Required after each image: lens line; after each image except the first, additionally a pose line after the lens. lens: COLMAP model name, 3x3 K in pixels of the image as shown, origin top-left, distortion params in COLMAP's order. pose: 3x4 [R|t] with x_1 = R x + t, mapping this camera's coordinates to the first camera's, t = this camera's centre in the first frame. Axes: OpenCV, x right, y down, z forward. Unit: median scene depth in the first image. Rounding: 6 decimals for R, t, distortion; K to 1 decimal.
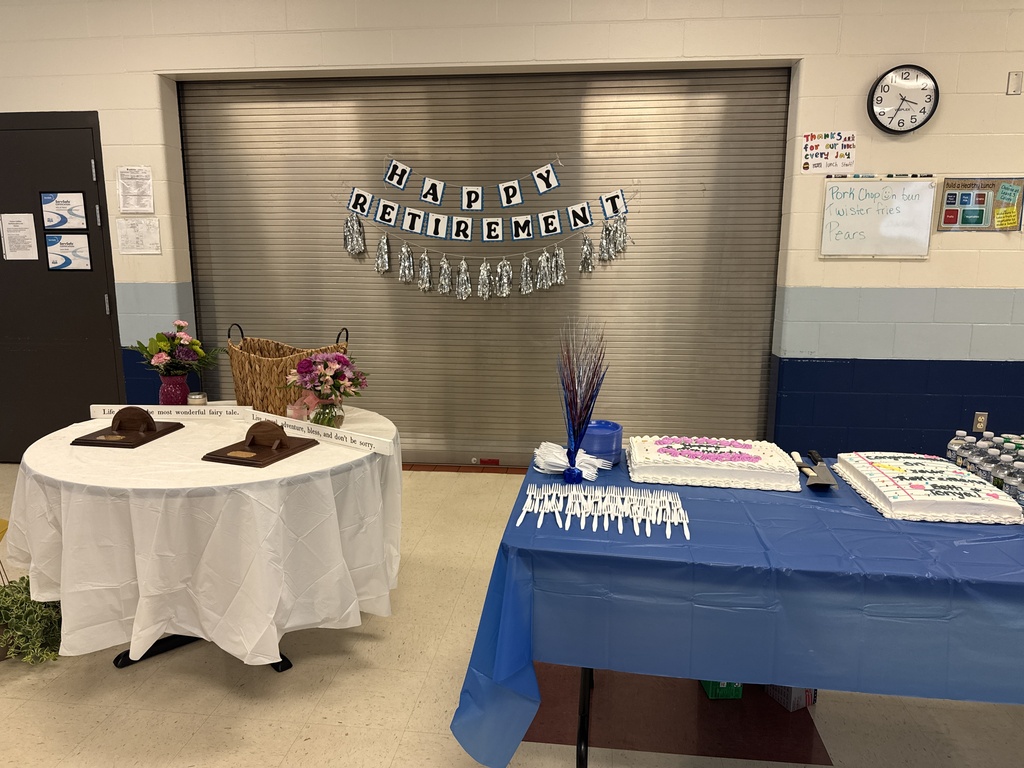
lens RADIAL K [[727.3, 0, 512.0], [0, 727.3, 384.0], [0, 0, 1]] dist [0.046200, -0.076713]
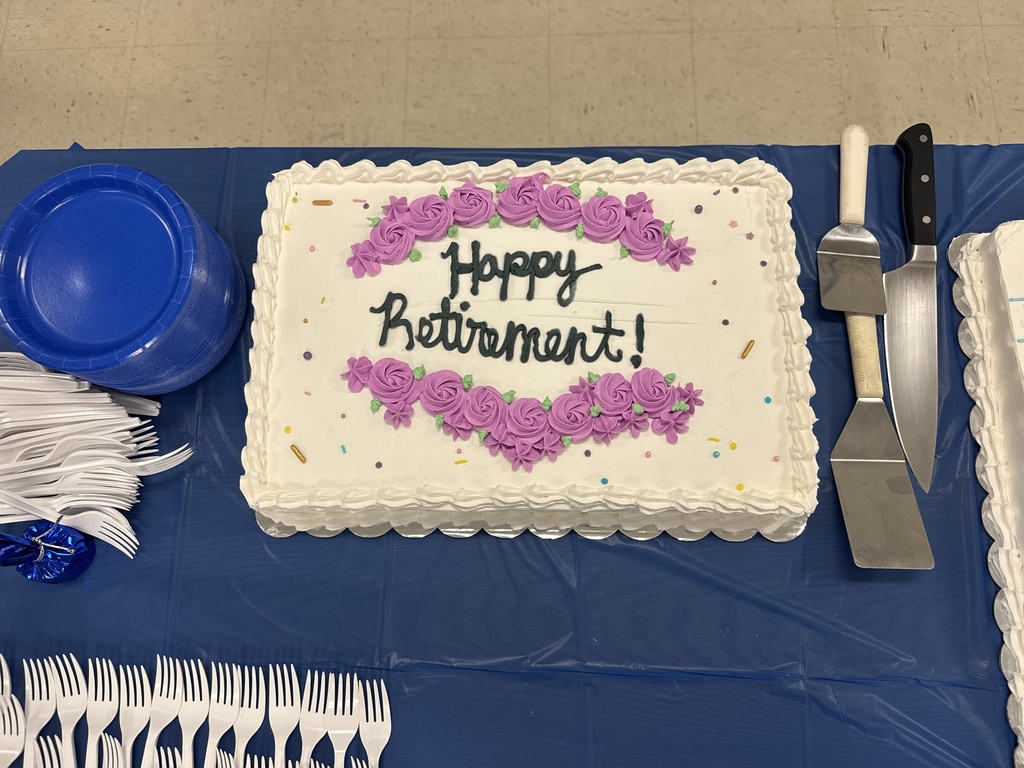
lens RADIAL K [[923.3, 0, 512.0], [0, 923.3, 384.0], [0, 0, 1]] dist [0.003286, -0.000507]
pose [[0.992035, -0.124532, -0.018915, 0.148102], [0.070735, 0.426523, 0.901706, -0.118793], [-0.104224, -0.895863, 0.431935, 0.461648]]
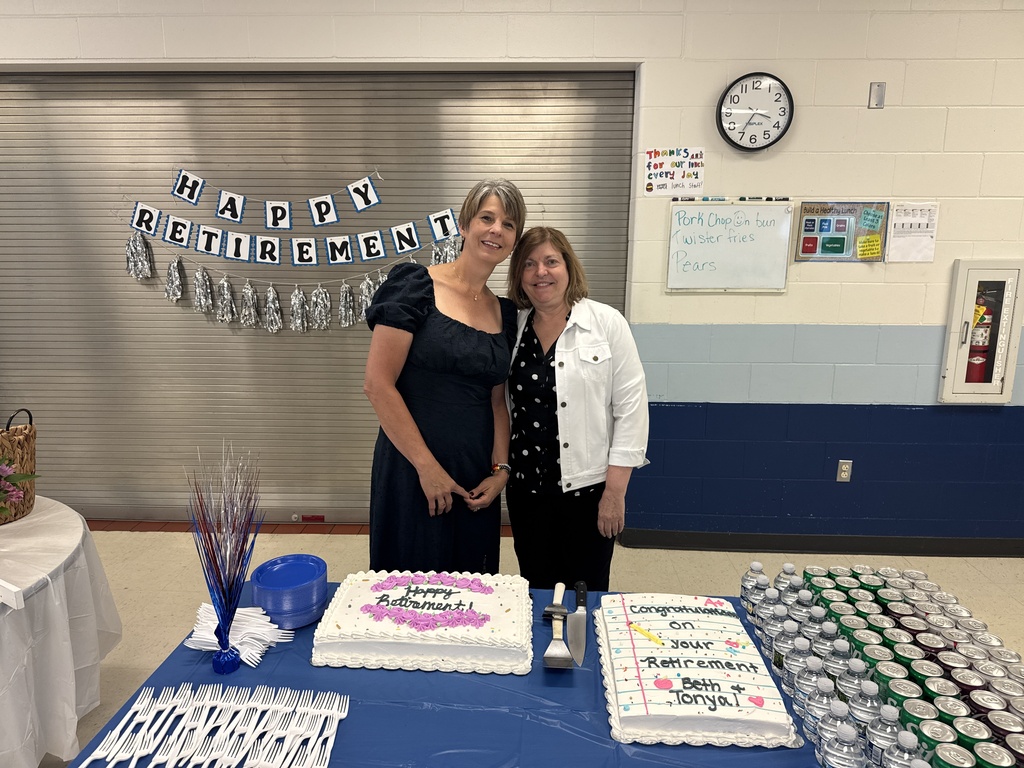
lens RADIAL K [[727.3, 0, 512.0], [0, 727.3, 384.0], [0, 0, 1]] dist [0.046200, -0.076713]
pose [[0.996842, -0.012846, 0.078361, 0.164359], [0.010660, 0.999544, 0.028257, -0.087485], [-0.078688, -0.027333, 0.996524, 0.133916]]
